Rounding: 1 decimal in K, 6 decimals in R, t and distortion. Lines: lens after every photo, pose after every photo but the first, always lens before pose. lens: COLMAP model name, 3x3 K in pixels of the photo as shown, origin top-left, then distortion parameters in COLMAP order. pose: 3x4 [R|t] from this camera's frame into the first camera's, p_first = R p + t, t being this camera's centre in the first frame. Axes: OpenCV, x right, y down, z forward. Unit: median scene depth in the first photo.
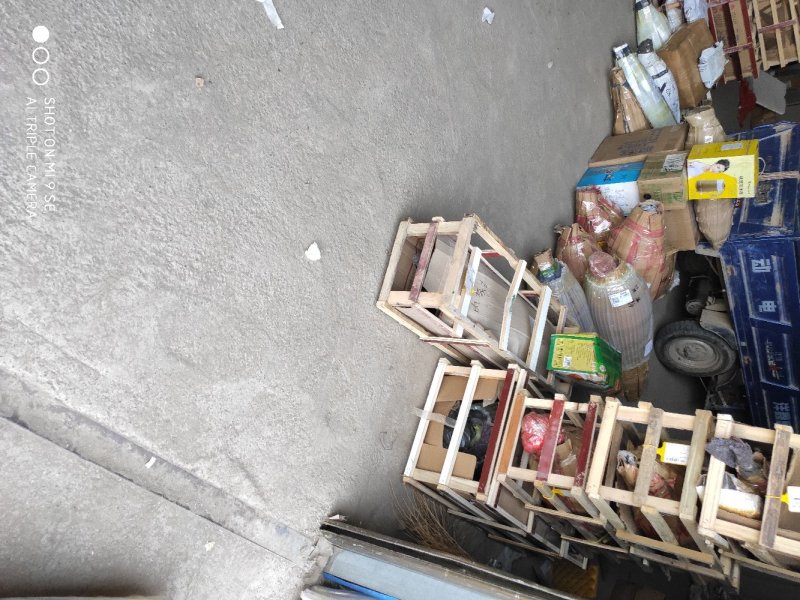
lens RADIAL K [[616.7, 0, 400.0], [0, 616.7, 300.0], [0, 0, 1]] dist [0.005472, -0.005807]
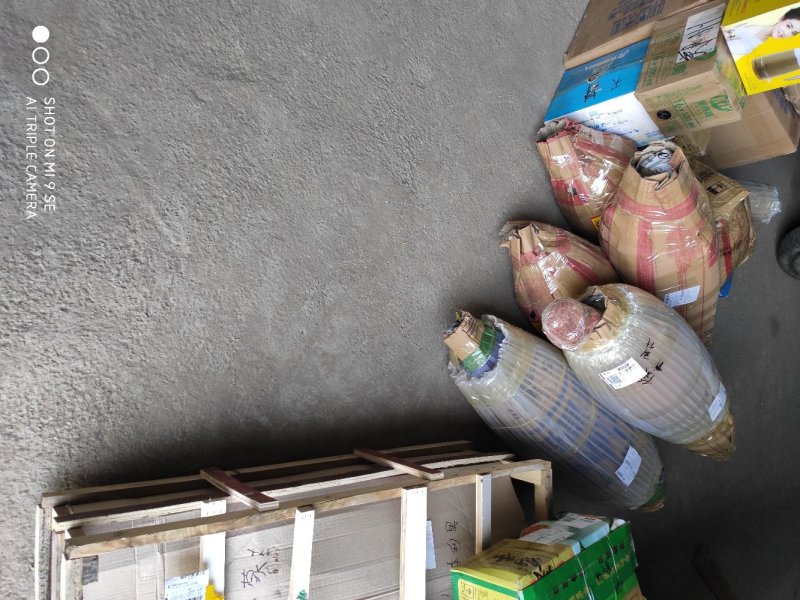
lens RADIAL K [[616.7, 0, 400.0], [0, 616.7, 300.0], [0, 0, 1]] dist [0.005472, -0.005807]
pose [[0.929636, -0.259172, -0.261929, 0.292071], [0.308912, 0.935672, 0.170562, -0.181844], [0.200875, -0.239474, 0.949896, 0.418063]]
